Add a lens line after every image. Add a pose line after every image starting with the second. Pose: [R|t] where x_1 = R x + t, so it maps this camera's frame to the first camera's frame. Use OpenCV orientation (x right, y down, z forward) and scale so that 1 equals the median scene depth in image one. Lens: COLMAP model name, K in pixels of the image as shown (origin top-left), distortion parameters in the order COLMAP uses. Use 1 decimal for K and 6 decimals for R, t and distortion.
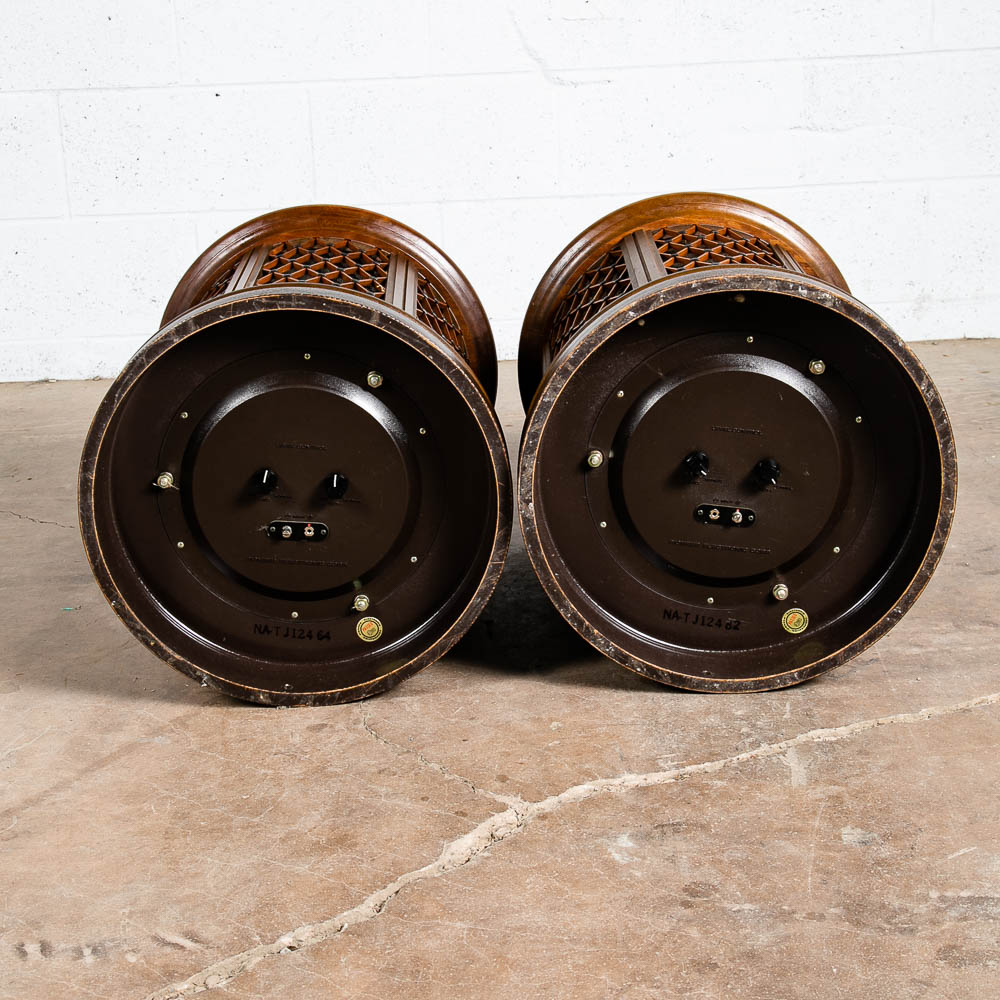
lens RADIAL K [[1810.0, 0, 499.9], [0, 1810.0, 508.8], [0, 0, 1]] dist [0.063835, 0.000000]
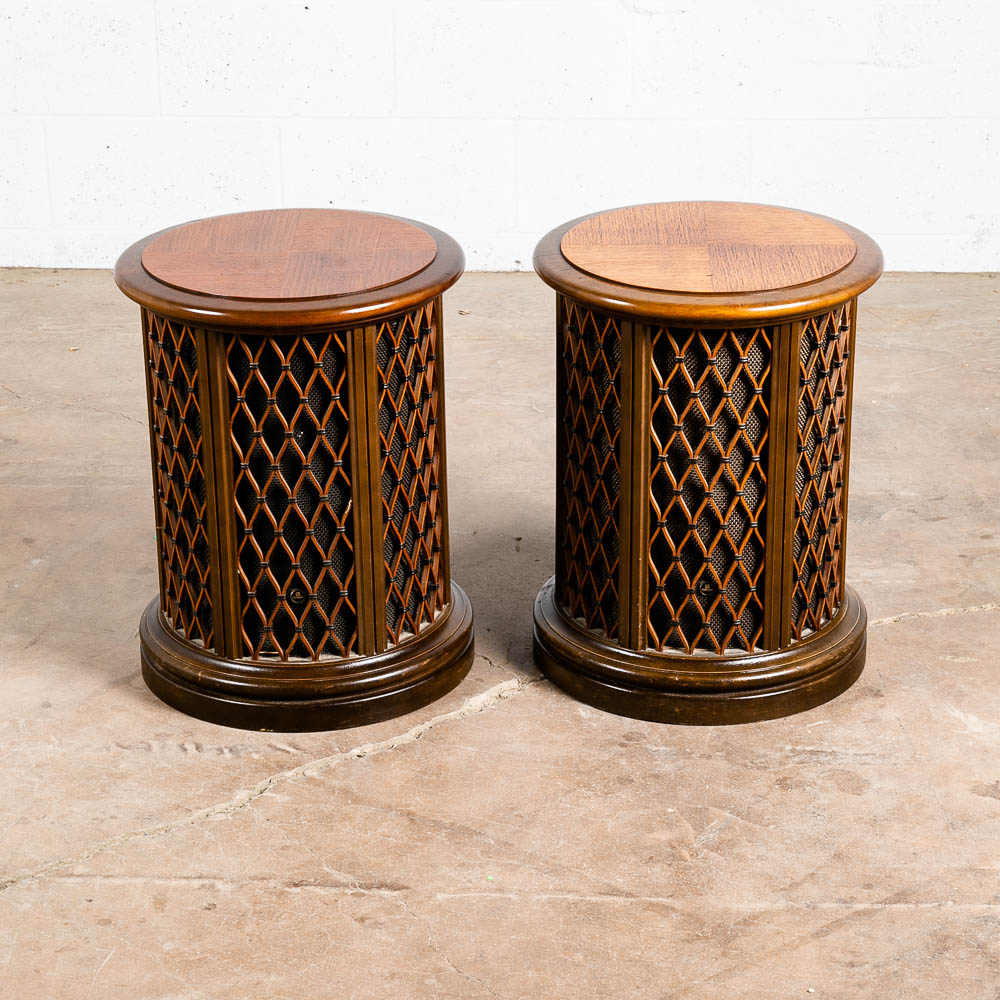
lens RADIAL K [[2643.0, 0, 519.4], [0, 2643.0, 537.2], [0, 0, 1]] dist [0.187315, 0.000000]
pose [[0.997644, 0.055196, -0.040752, 0.095300], [-0.051497, 0.994890, 0.086842, -0.134804], [0.045338, -0.084539, 0.995388, -1.137123]]
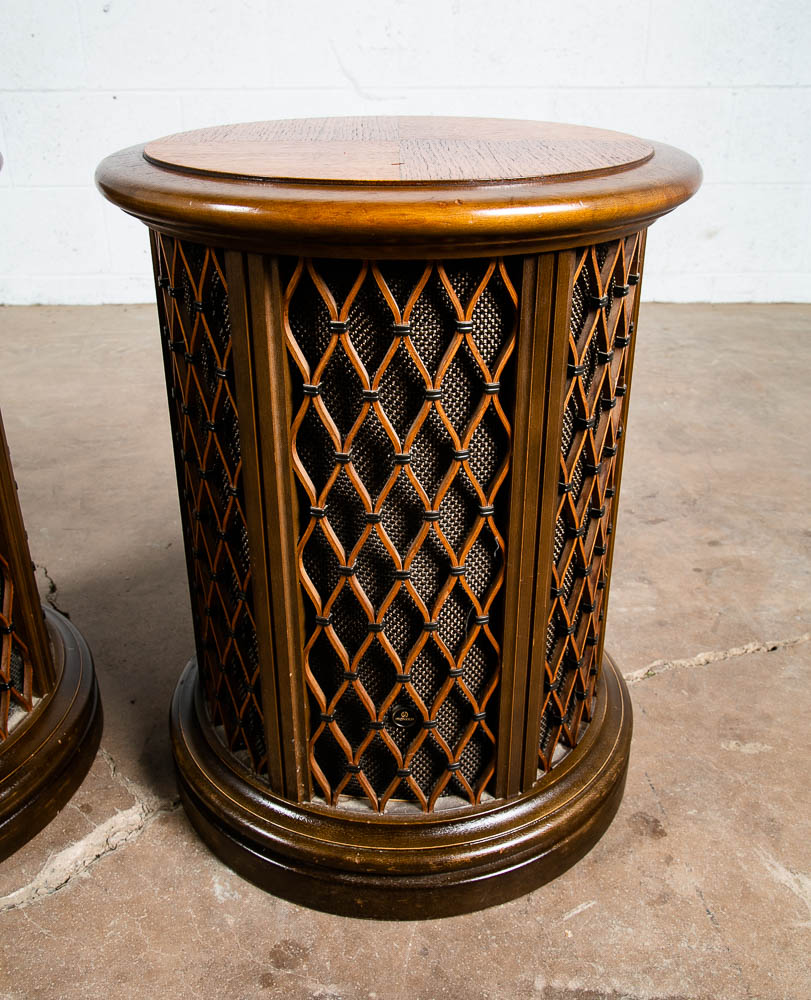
lens RADIAL K [[951.1, 0, 398.1], [0, 951.1, 496.4], [0, 0, 1]] dist [-0.036669, 0.000000]
pose [[0.998943, 0.045100, -0.008851, 0.158144], [-0.043410, 0.989108, 0.140646, -0.087251], [0.015098, -0.140113, 0.990020, 0.559746]]
